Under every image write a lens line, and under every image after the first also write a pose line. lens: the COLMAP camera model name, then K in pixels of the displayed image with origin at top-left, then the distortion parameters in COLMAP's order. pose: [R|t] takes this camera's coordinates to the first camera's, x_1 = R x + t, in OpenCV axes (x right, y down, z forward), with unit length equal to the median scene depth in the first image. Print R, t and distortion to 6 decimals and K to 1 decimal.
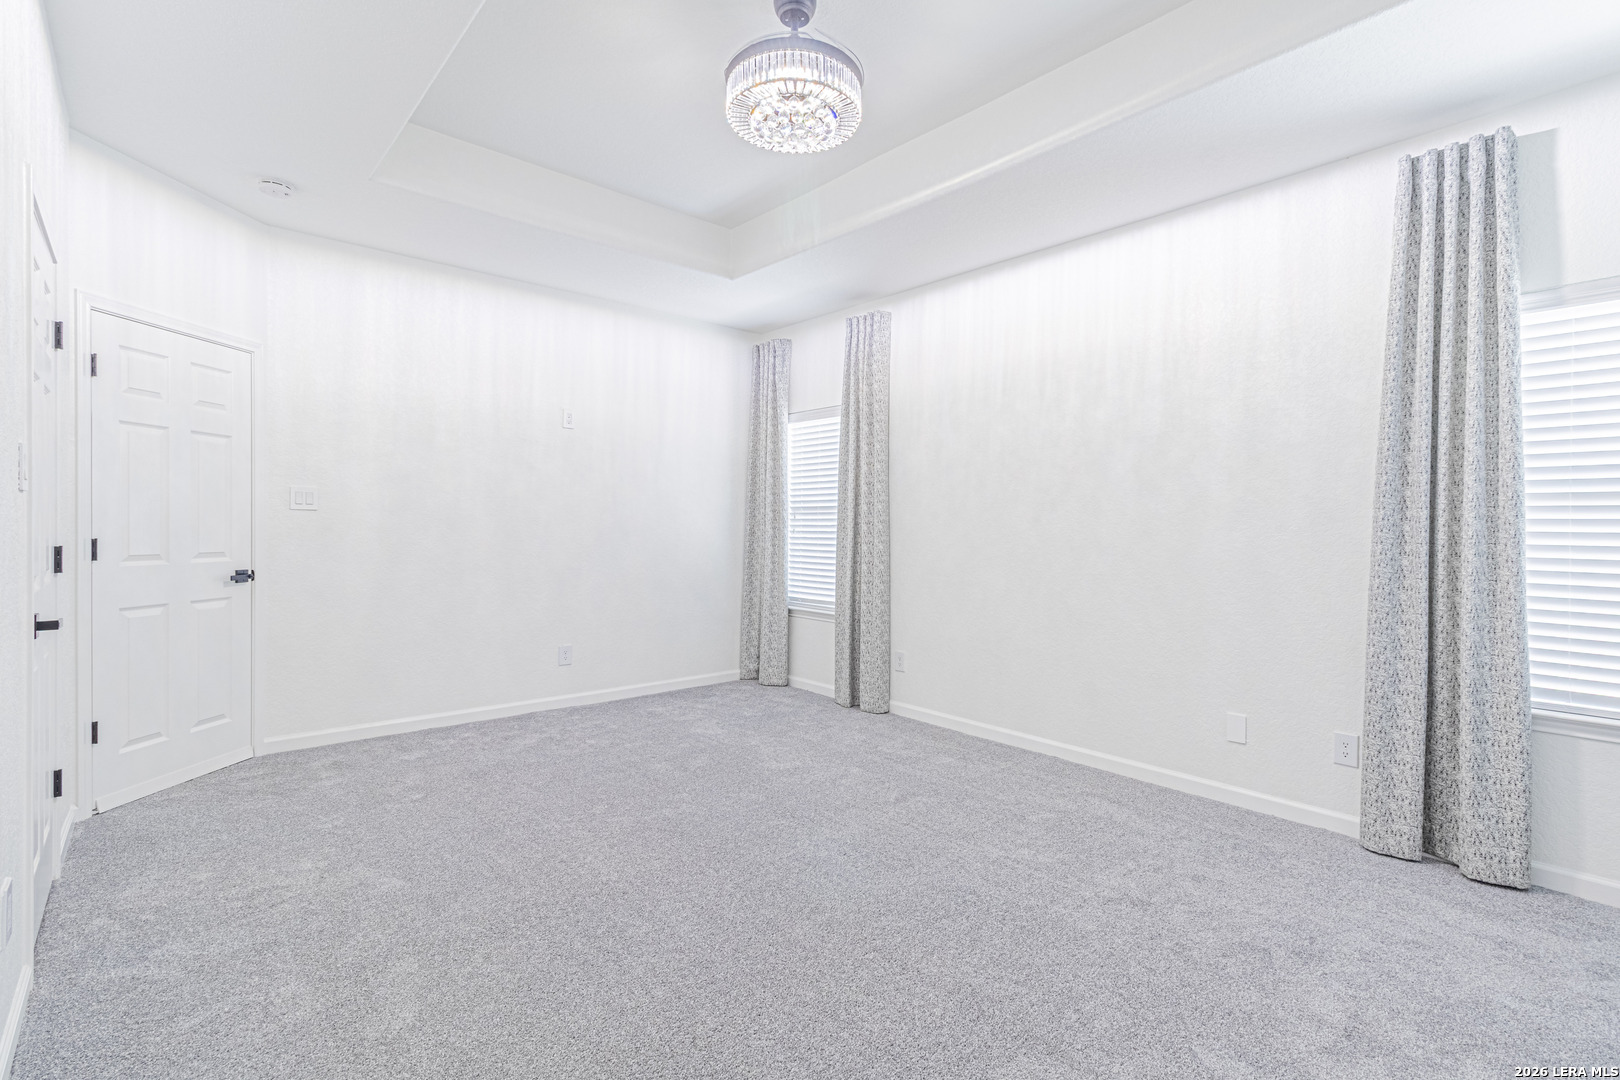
lens RADIAL K [[741.1, 0, 811.1], [0, 741.1, 533.6], [0, 0, 1]] dist [0.012387, -0.004375]
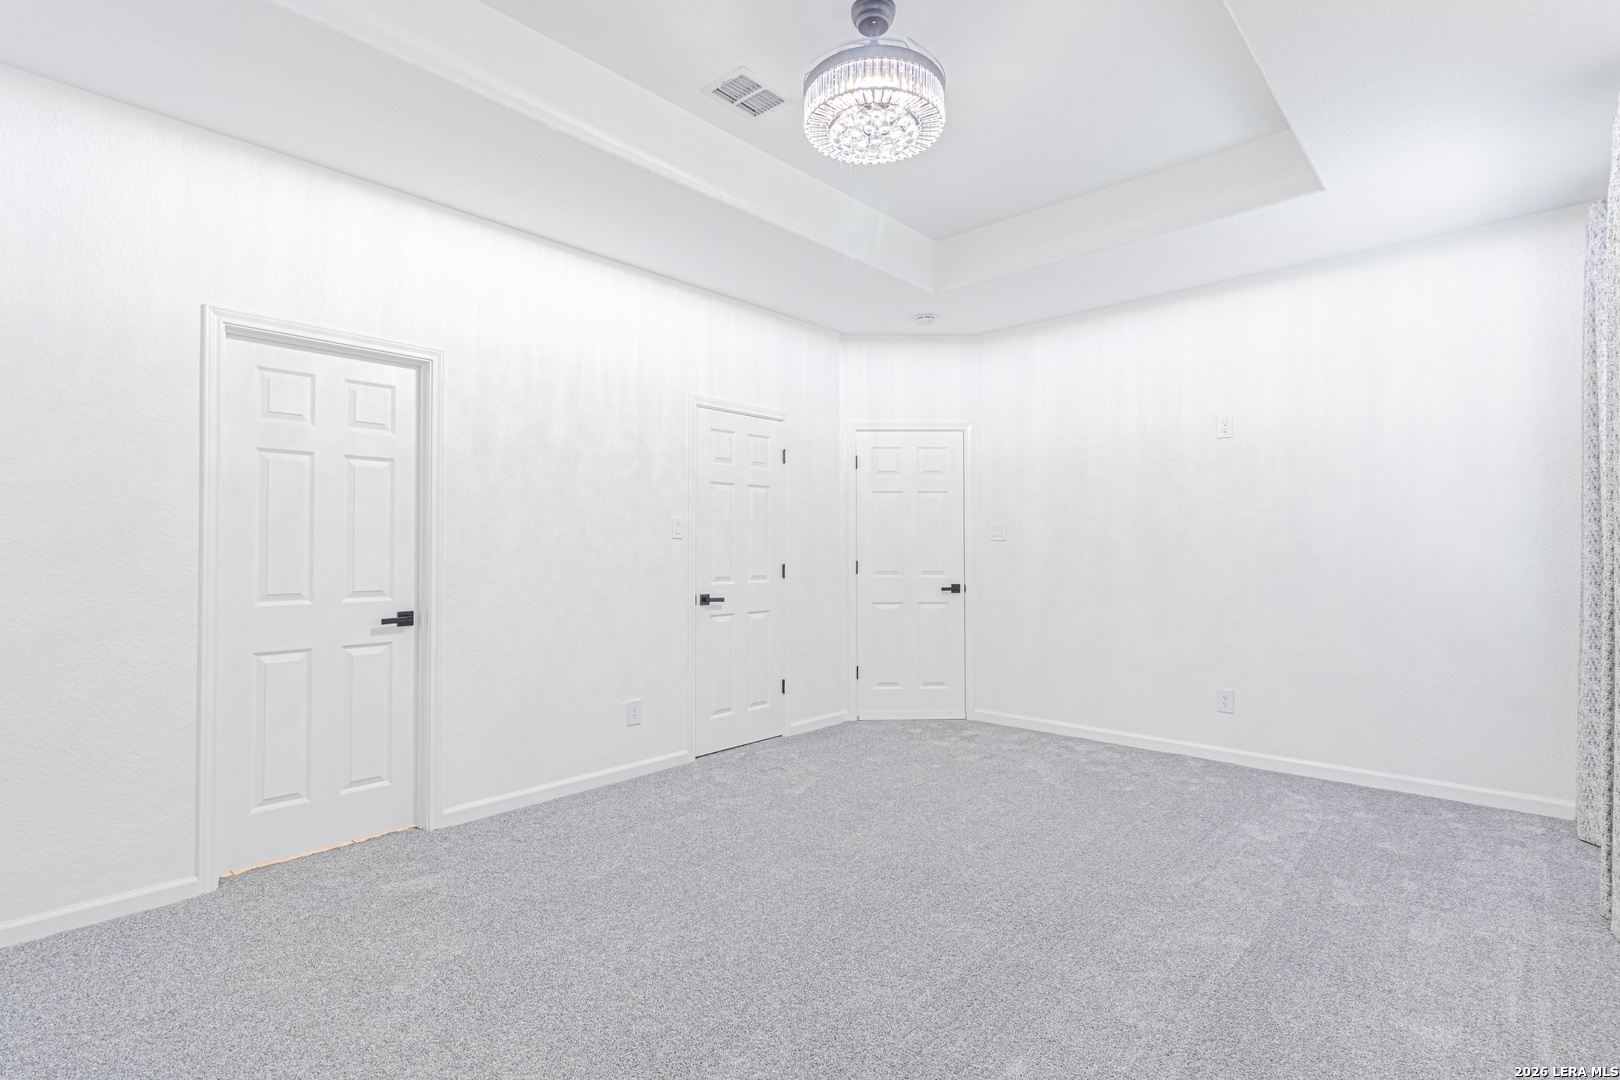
lens RADIAL K [[757.6, 0, 832.1], [0, 757.6, 534.1], [0, 0, 1]] dist [0.003723, 0.000393]
pose [[0.138229, -0.032017, -0.989883, 0.646125], [-0.005134, 0.999441, -0.033043, 0.002454], [0.990387, 0.009649, 0.137988, 0.569631]]
